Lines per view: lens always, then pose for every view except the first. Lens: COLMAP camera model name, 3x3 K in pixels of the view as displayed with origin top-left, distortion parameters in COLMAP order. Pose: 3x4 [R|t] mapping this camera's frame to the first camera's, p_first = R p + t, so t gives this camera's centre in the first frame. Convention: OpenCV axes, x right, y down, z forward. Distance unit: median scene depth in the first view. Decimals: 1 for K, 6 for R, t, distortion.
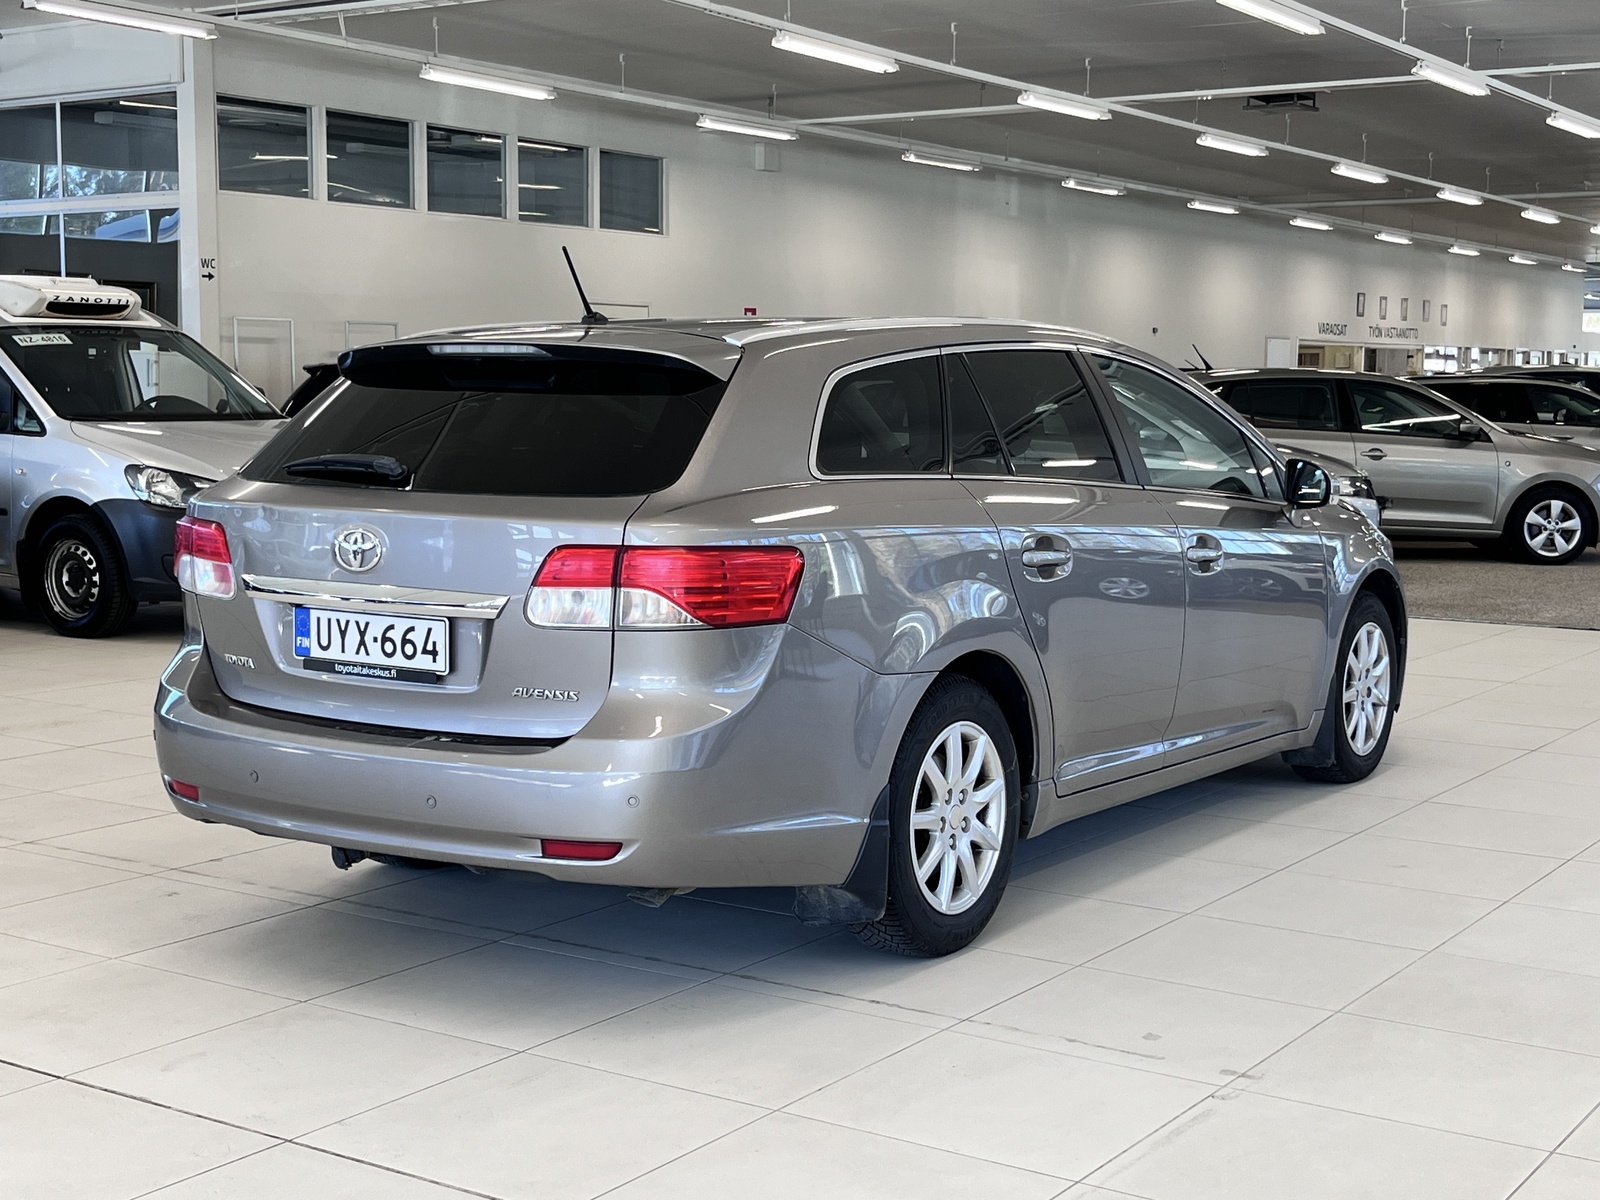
lens RADIAL K [[2207.9, 0, 800.0], [0, 2207.9, 600.0], [0, 0, 1]] dist [0.022385, 0.015009]
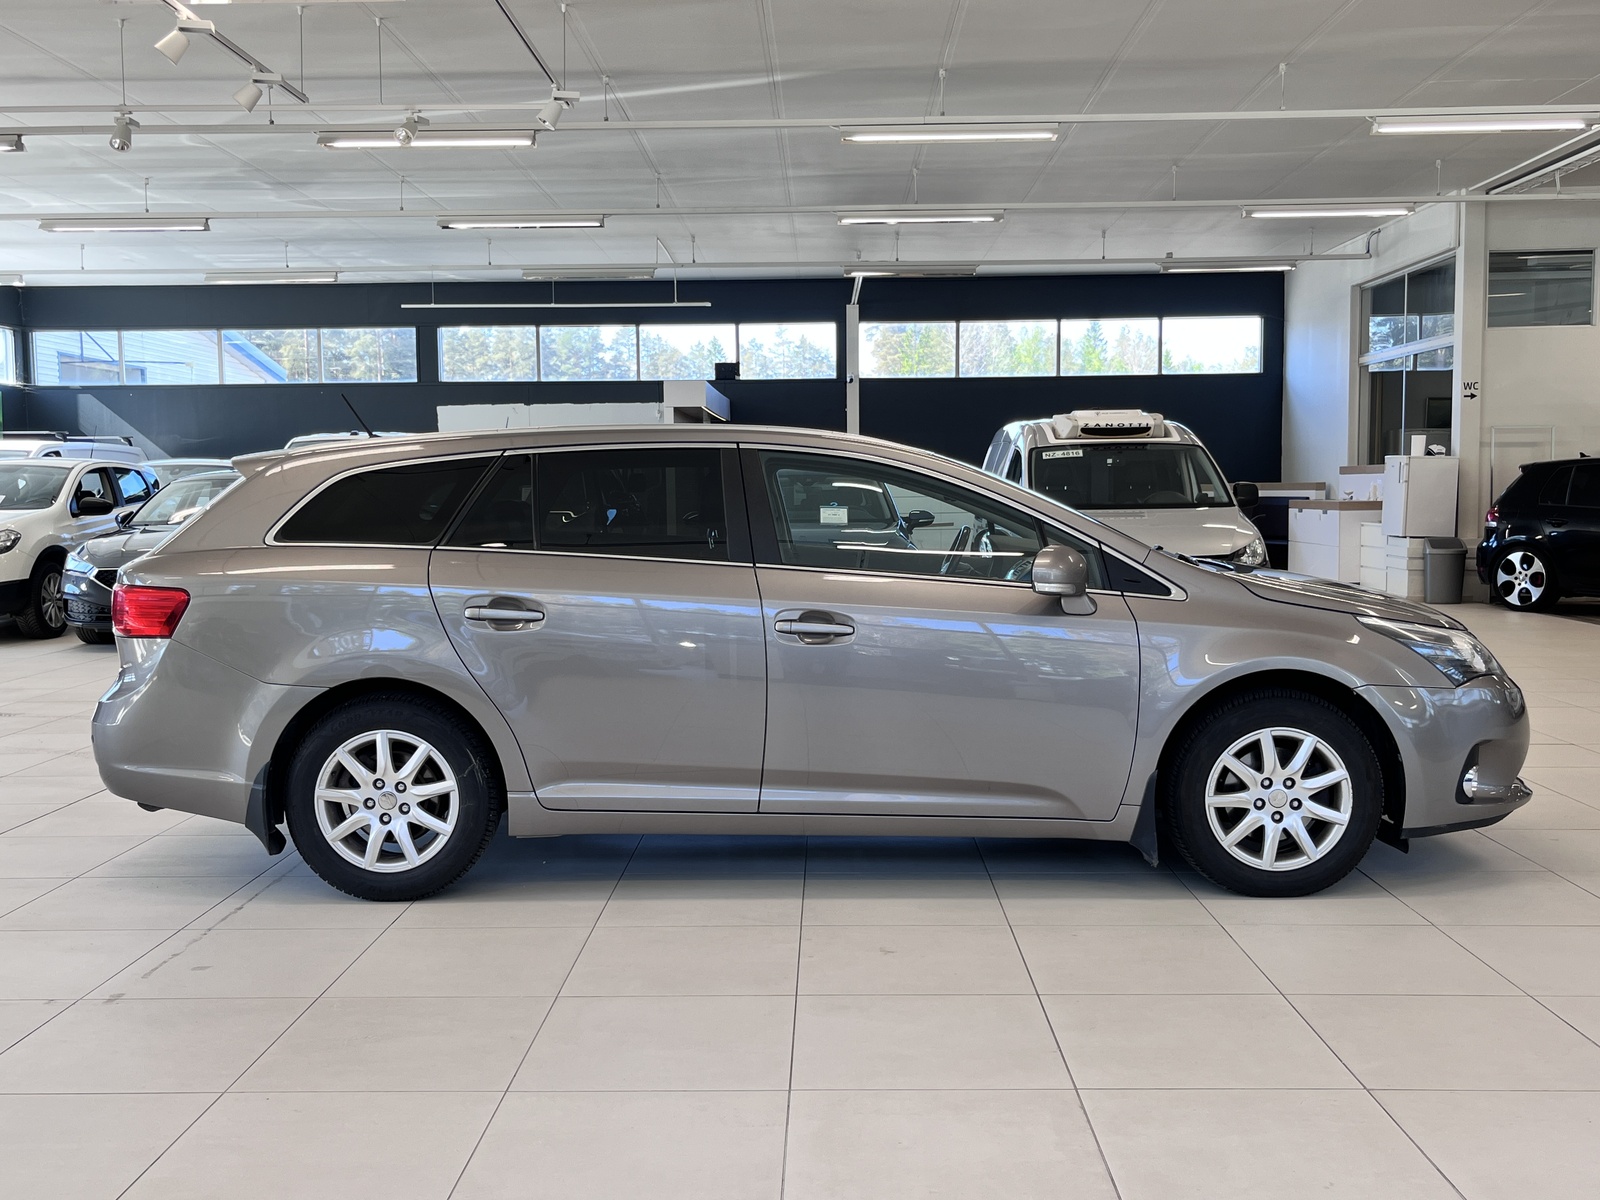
lens RADIAL K [[1569.7, 0, 800.0], [0, 1569.7, 600.0], [0, 0, 1]] dist [0.010870, 0.009036]
pose [[0.537146, 0.047547, -0.842148, 0.334603], [-0.068526, 0.997570, 0.012614, -0.017541], [0.840701, 0.050933, 0.539099, 0.230255]]
